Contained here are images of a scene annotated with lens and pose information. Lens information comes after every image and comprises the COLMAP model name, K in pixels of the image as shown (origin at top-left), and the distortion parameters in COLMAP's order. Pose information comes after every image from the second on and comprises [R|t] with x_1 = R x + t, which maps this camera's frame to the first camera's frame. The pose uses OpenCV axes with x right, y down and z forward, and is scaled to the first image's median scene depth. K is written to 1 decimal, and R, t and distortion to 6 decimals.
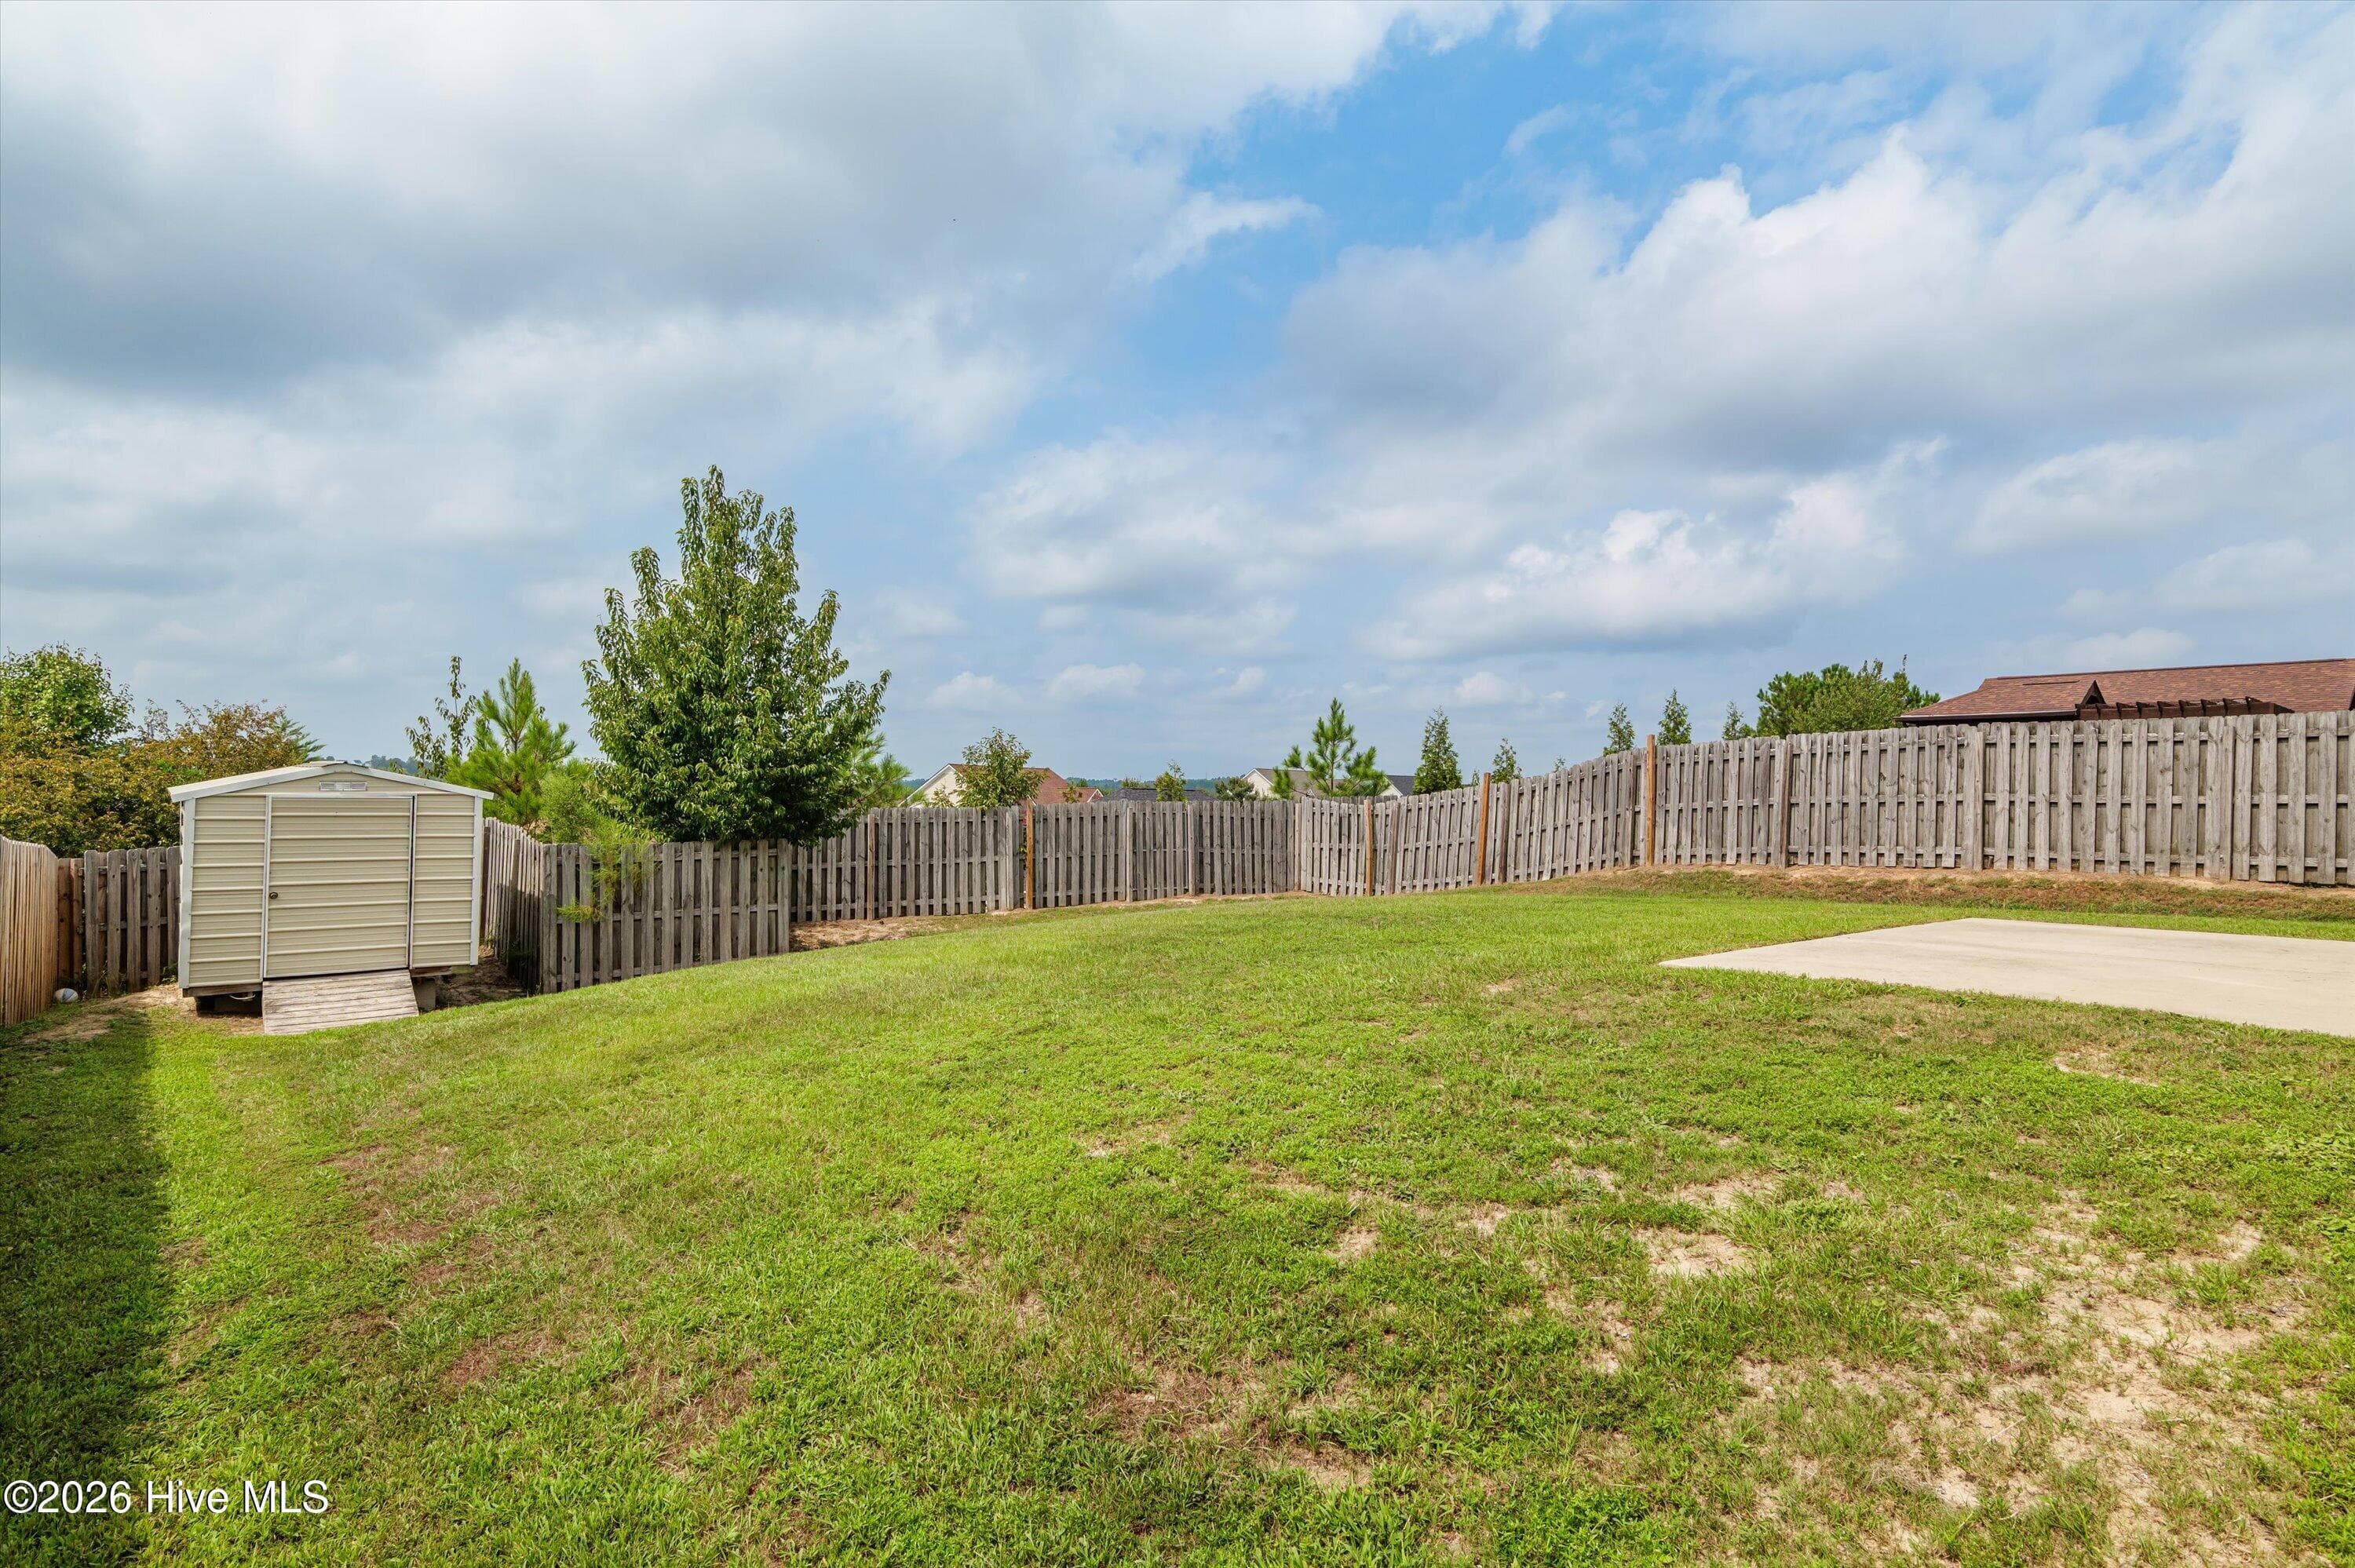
lens RADIAL K [[1287.5, 0, 1183.9], [0, 1287.5, 804.0], [0, 0, 1]] dist [0.013717, -0.003365]
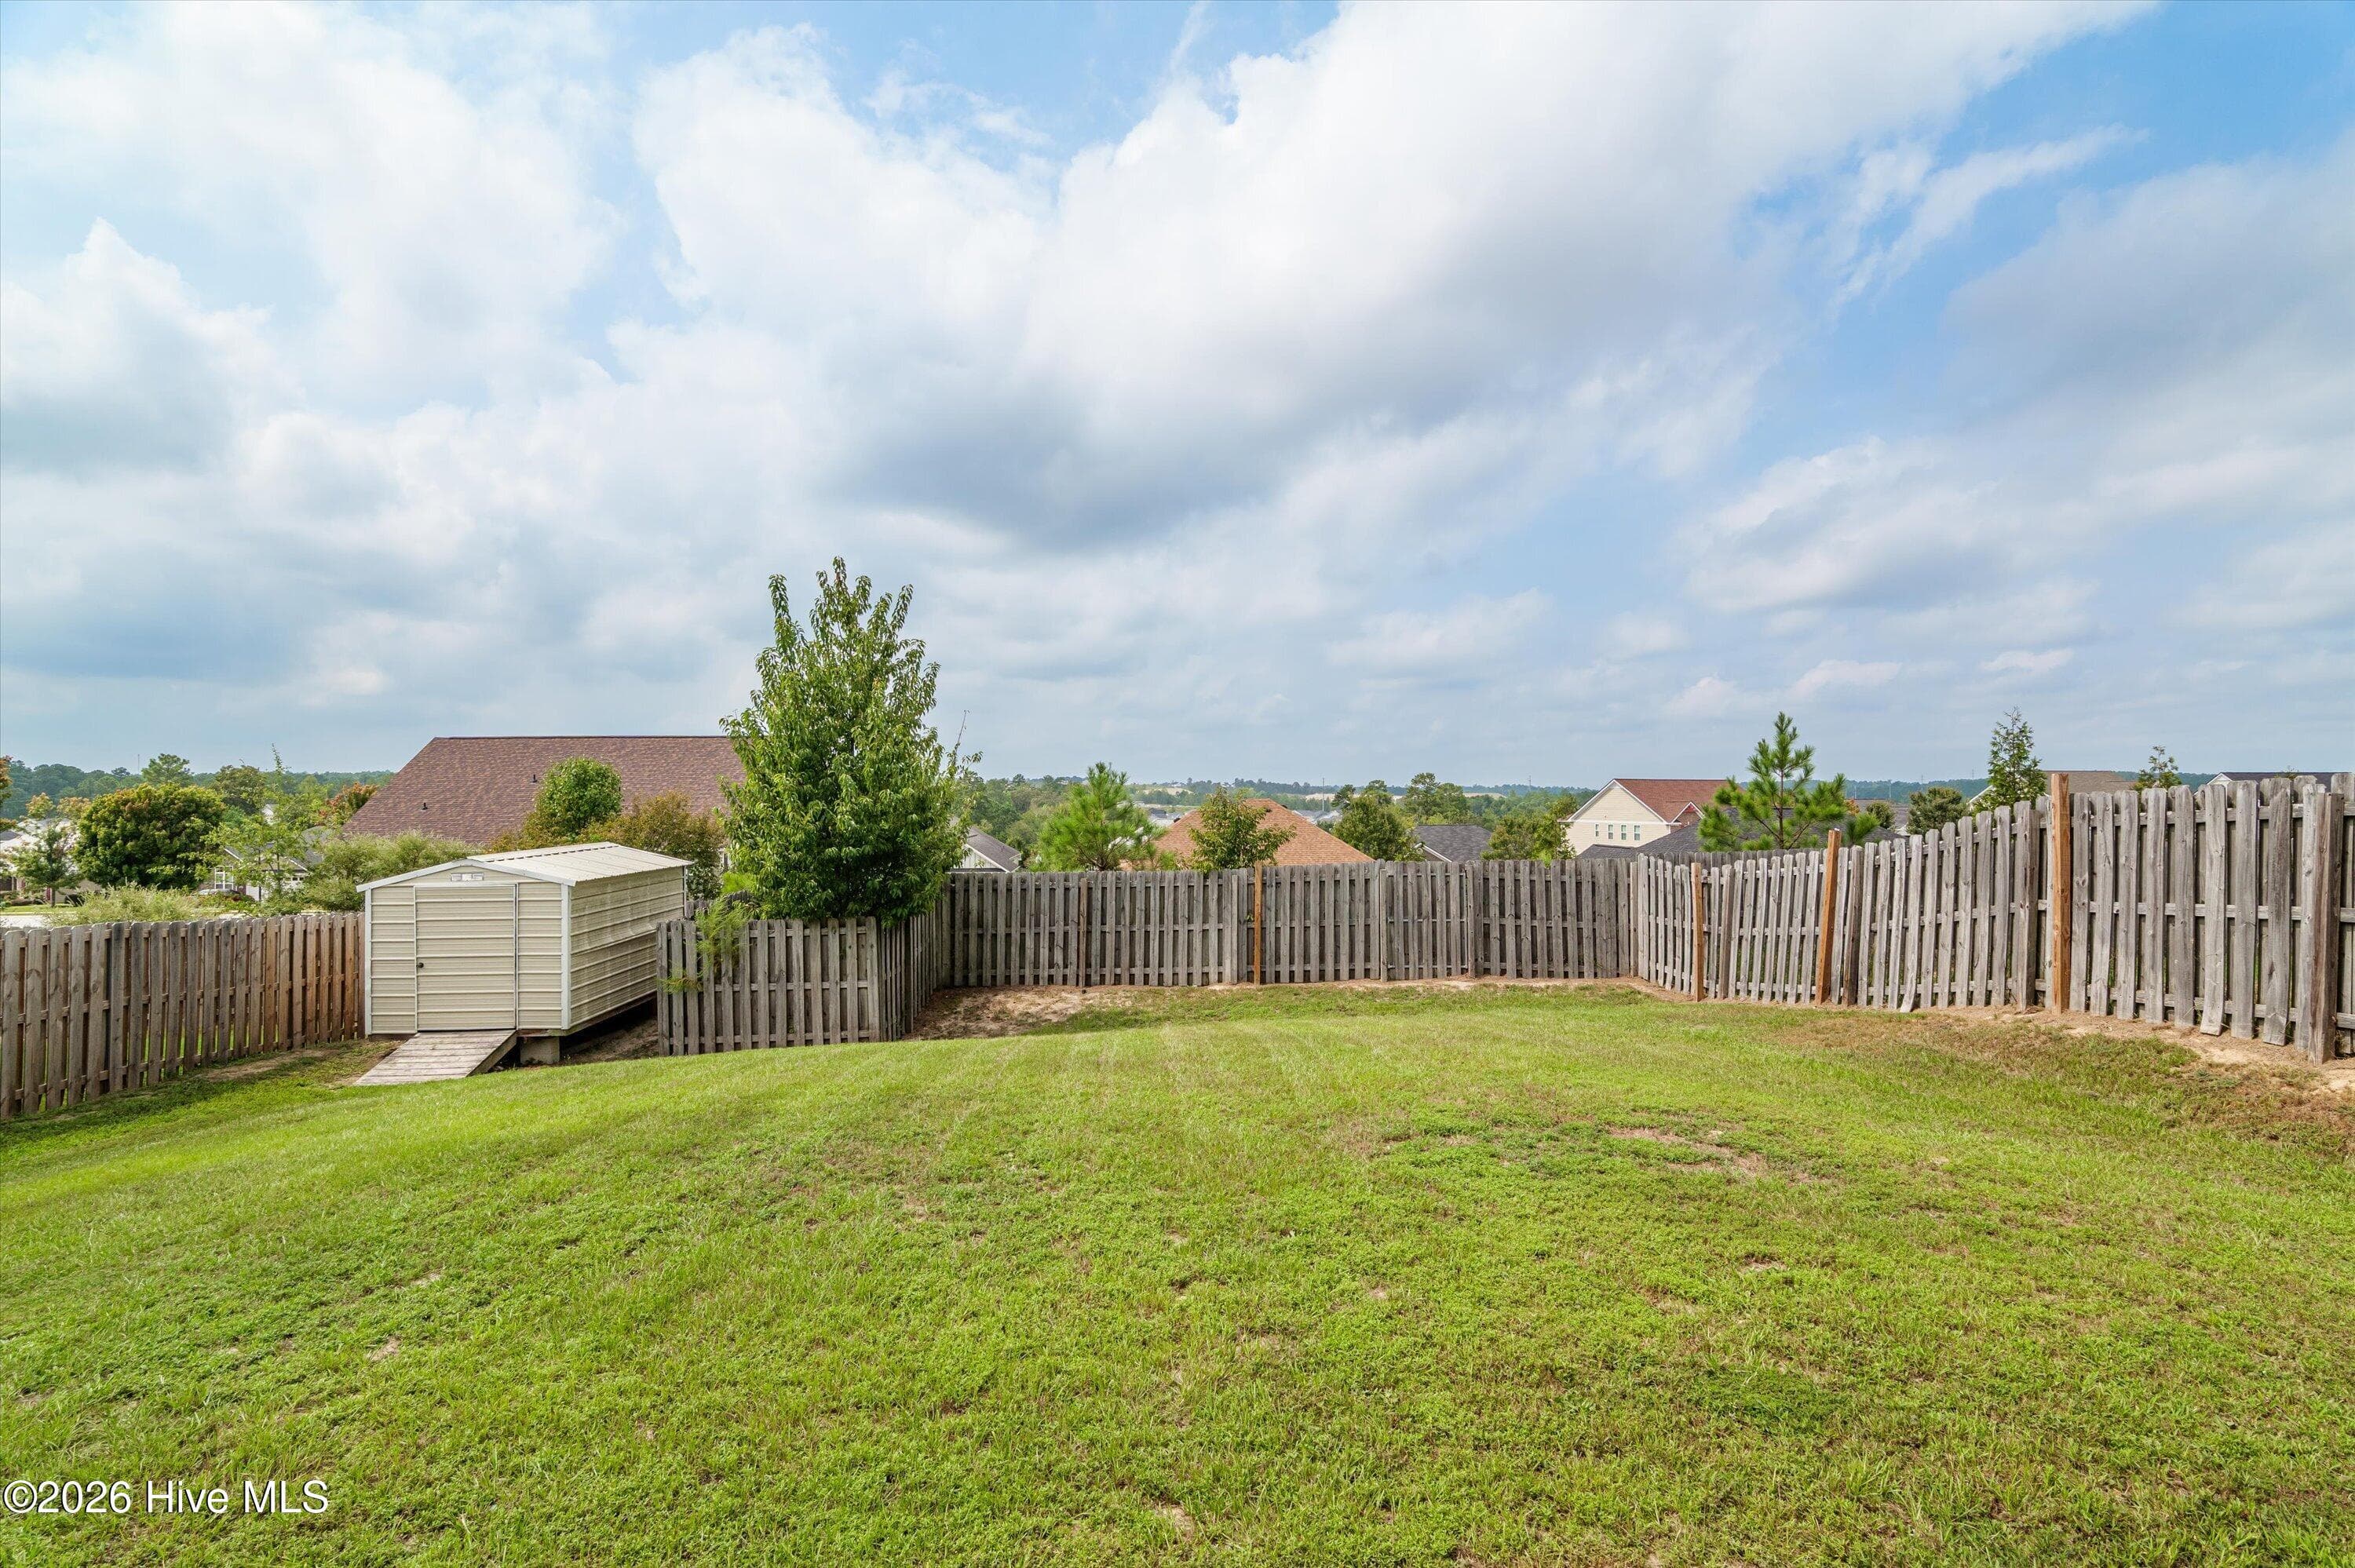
lens RADIAL K [[1103.9, 0, 1169.3], [0, 1103.9, 786.7], [0, 0, 1]] dist [-0.019842, 0.001188]
pose [[0.793451, -0.027117, -0.608030, 0.315867], [0.015150, 0.999577, -0.024810, -0.039091], [0.608446, 0.010473, 0.793526, 0.367143]]
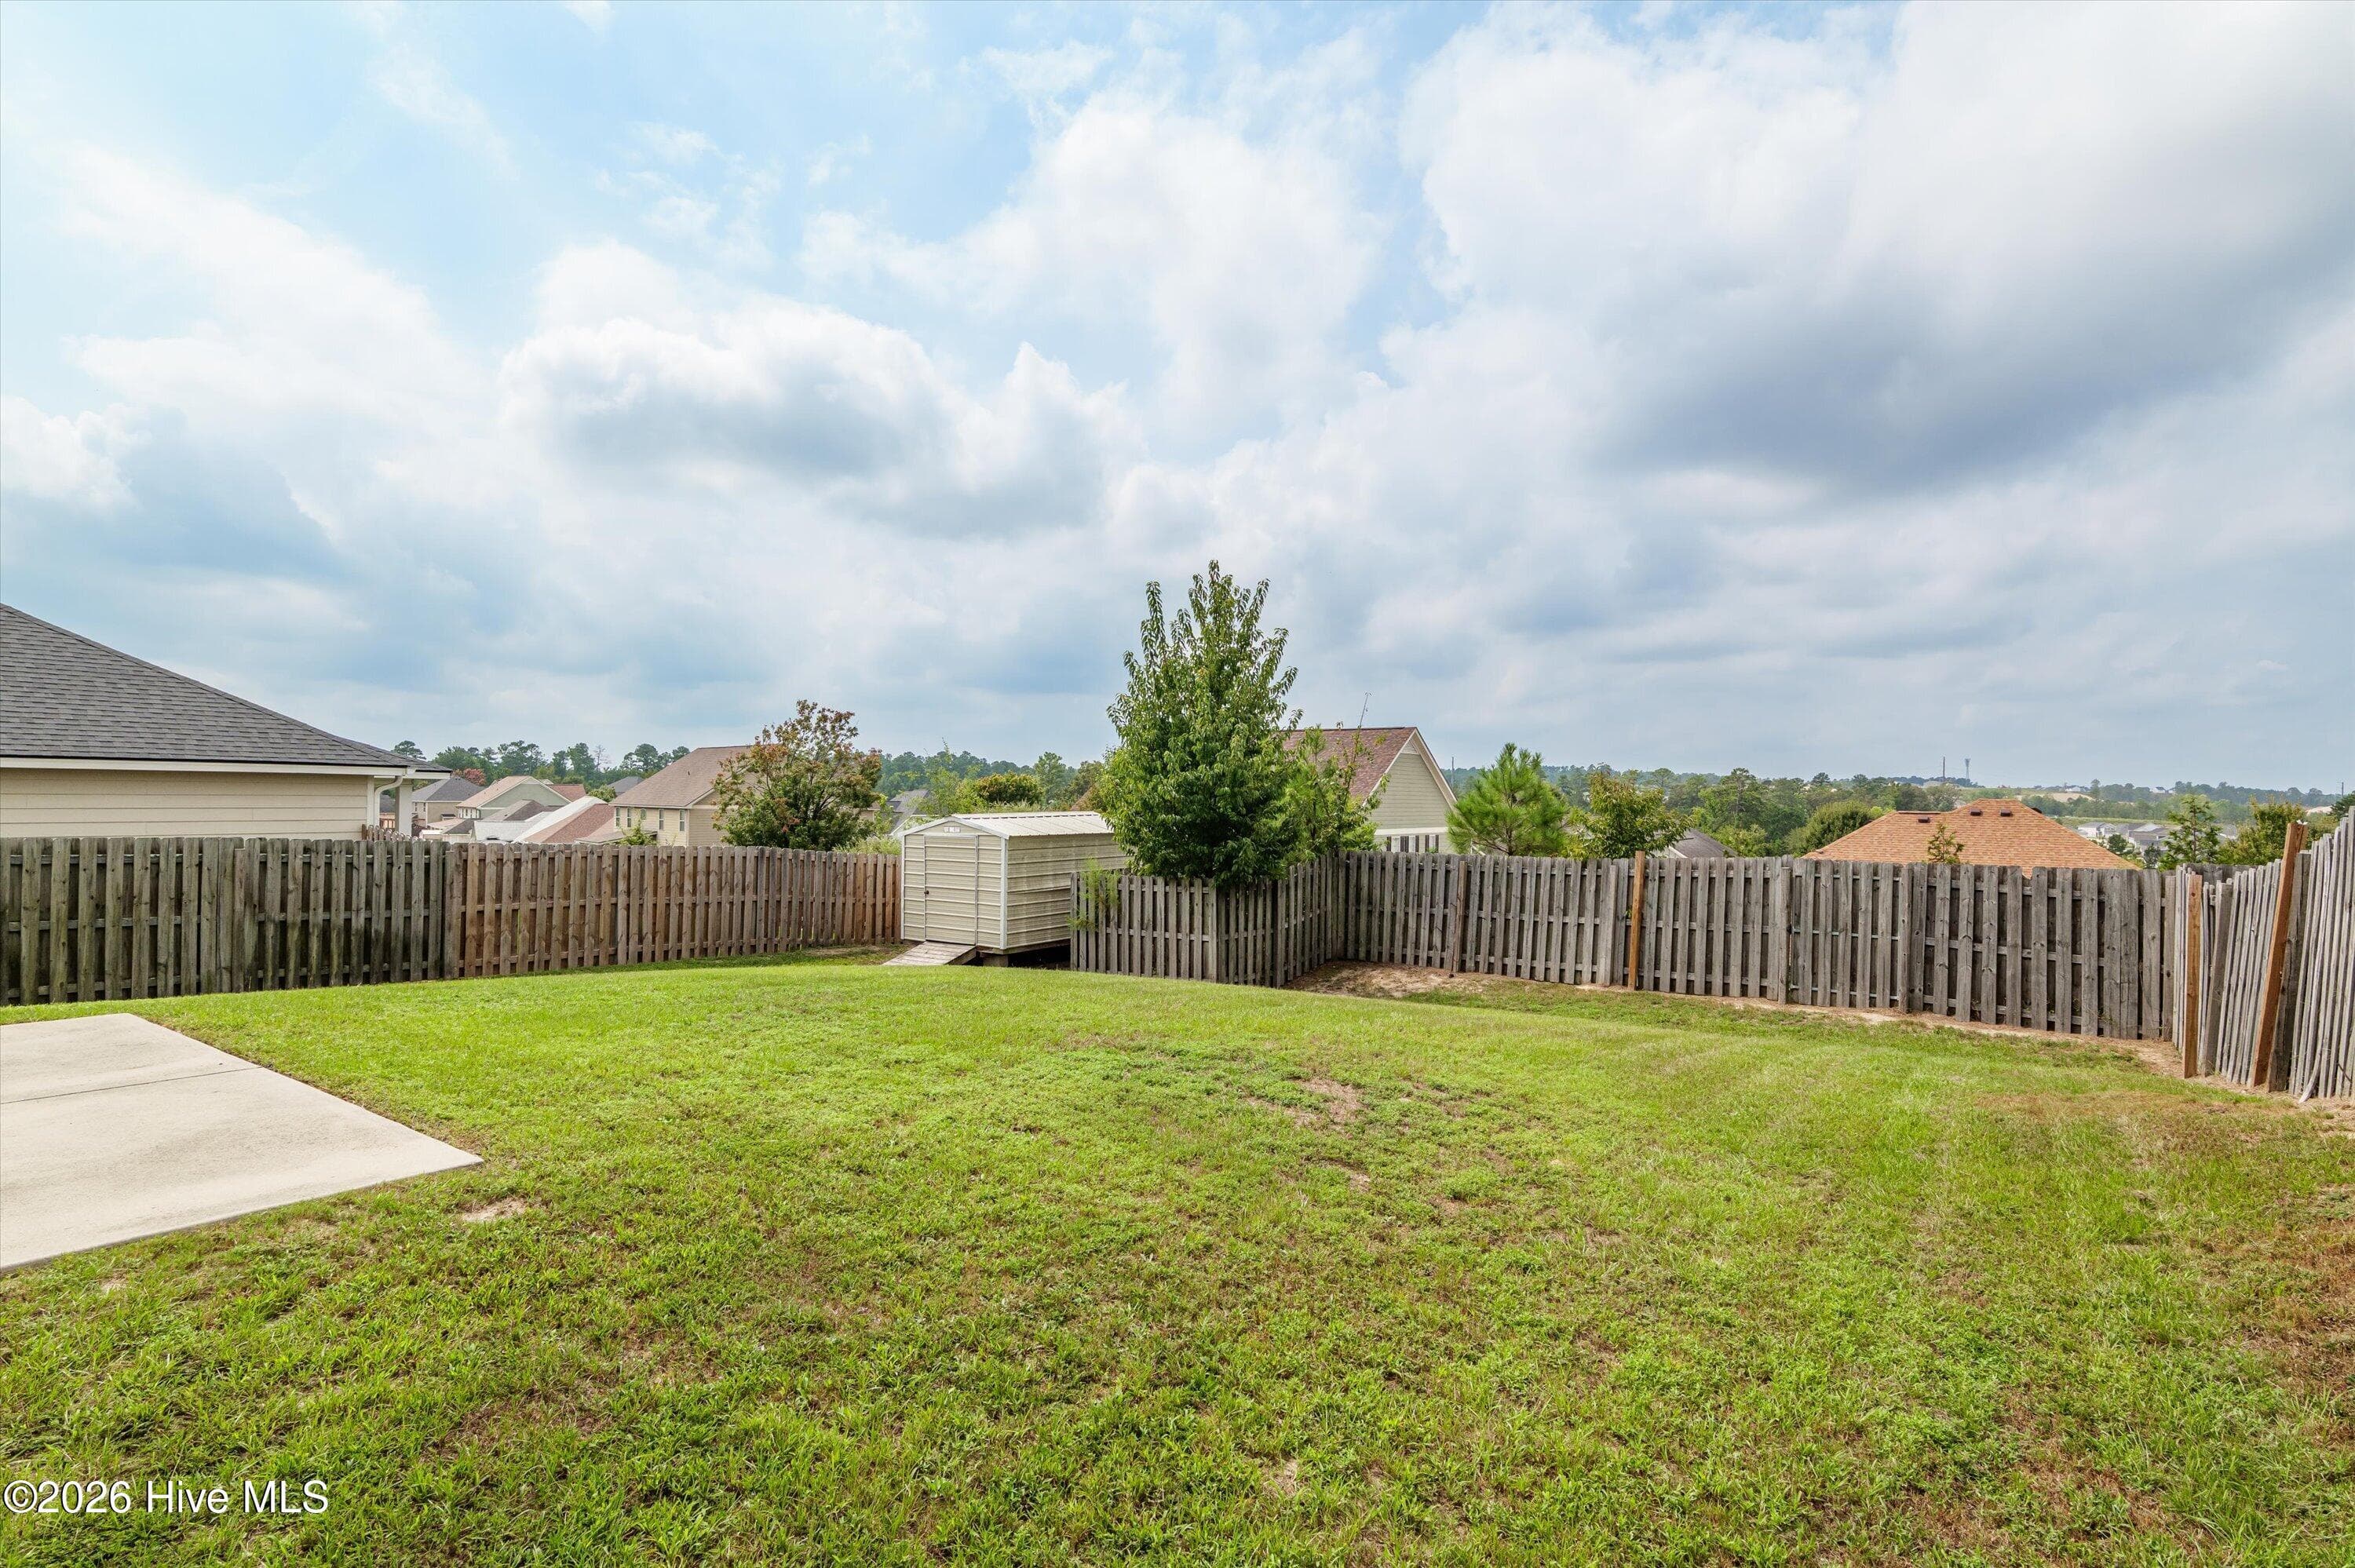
lens RADIAL K [[1178.5, 0, 1160.5], [0, 1178.5, 798.7], [0, 0, 1]] dist [0.001216, 0.002793]
pose [[0.241067, -0.009532, -0.970462, 0.541220], [-0.016801, 0.999761, -0.013993, -0.021836], [0.970363, 0.019678, 0.240849, 0.563023]]
